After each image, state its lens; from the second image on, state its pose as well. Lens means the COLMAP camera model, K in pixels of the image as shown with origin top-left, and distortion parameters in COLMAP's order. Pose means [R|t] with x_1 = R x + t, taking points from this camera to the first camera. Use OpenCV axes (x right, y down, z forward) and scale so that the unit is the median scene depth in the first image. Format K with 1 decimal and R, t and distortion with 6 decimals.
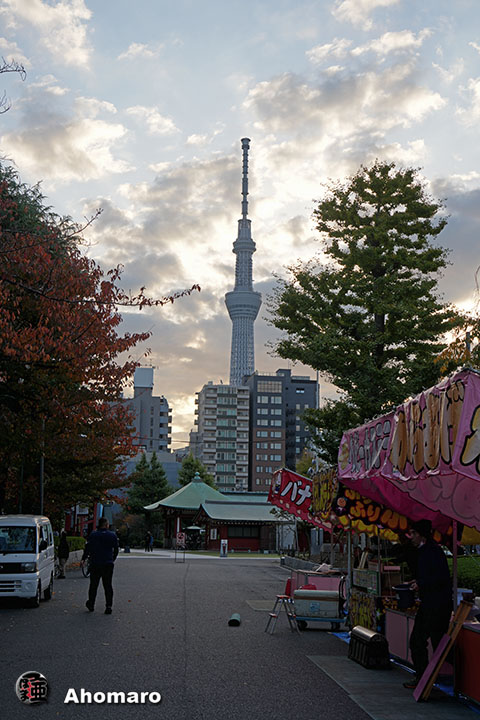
lens RADIAL K [[963.0, 0, 240.0], [0, 963.0, 360.0], [0, 0, 1]] dist [0.014463, 0.006733]
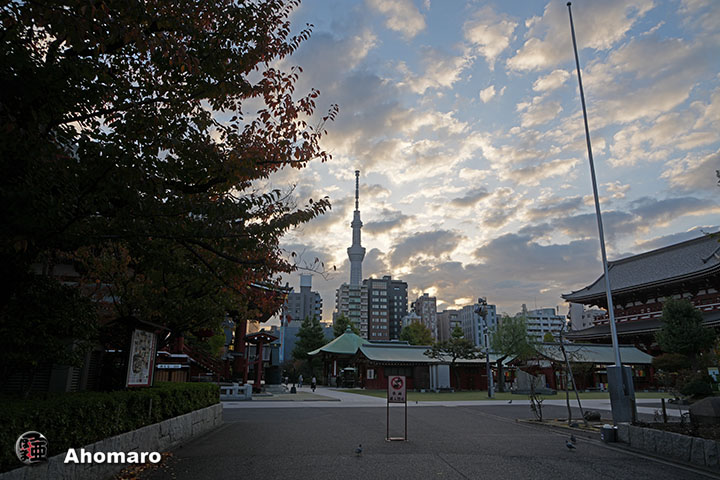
lens RADIAL K [[491.7, 0, 360.0], [0, 491.7, 240.0], [0, 0, 1]] dist [-0.001850, -0.000157]
pose [[0.999937, -0.003257, 0.010698, -0.013432], [0.004153, 0.996388, -0.084821, 0.021549], [-0.010384, 0.084861, 0.996339, 0.122213]]
